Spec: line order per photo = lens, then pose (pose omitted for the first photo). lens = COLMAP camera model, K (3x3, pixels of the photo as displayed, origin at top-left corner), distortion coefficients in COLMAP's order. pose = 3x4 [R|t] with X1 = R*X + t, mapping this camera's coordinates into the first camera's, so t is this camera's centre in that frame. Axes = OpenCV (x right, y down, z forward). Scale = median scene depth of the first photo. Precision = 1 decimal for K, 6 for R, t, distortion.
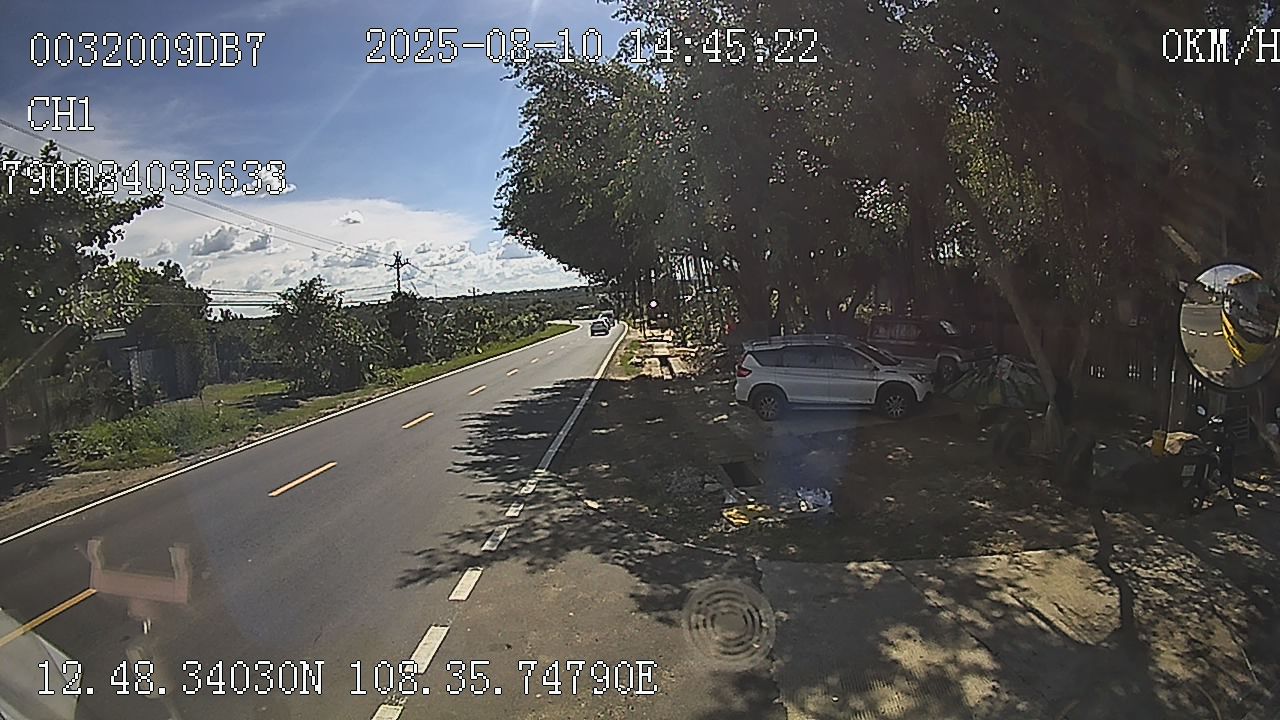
lens RADIAL K [[753.2, 0, 641.8], [0, 753.2, 340.6], [0, 0, 1]] dist [-0.154984, 0.000381]
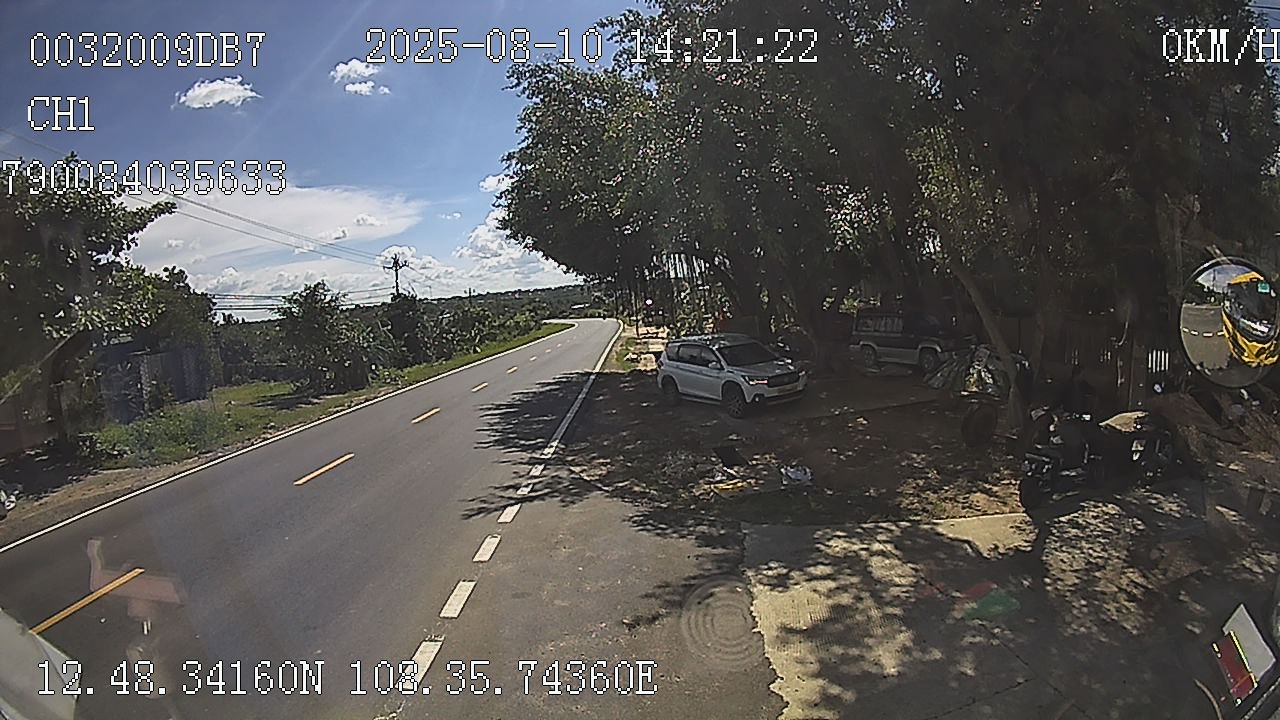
lens RADIAL K [[835.1, 0, 639.2], [0, 835.1, 342.8], [0, 0, 1]] dist [-0.188858, -0.004543]
pose [[0.999873, -0.015532, 0.003437, -0.001095], [0.015536, 0.999879, -0.001109, 0.008575], [-0.003419, 0.001162, 0.999993, -0.139085]]
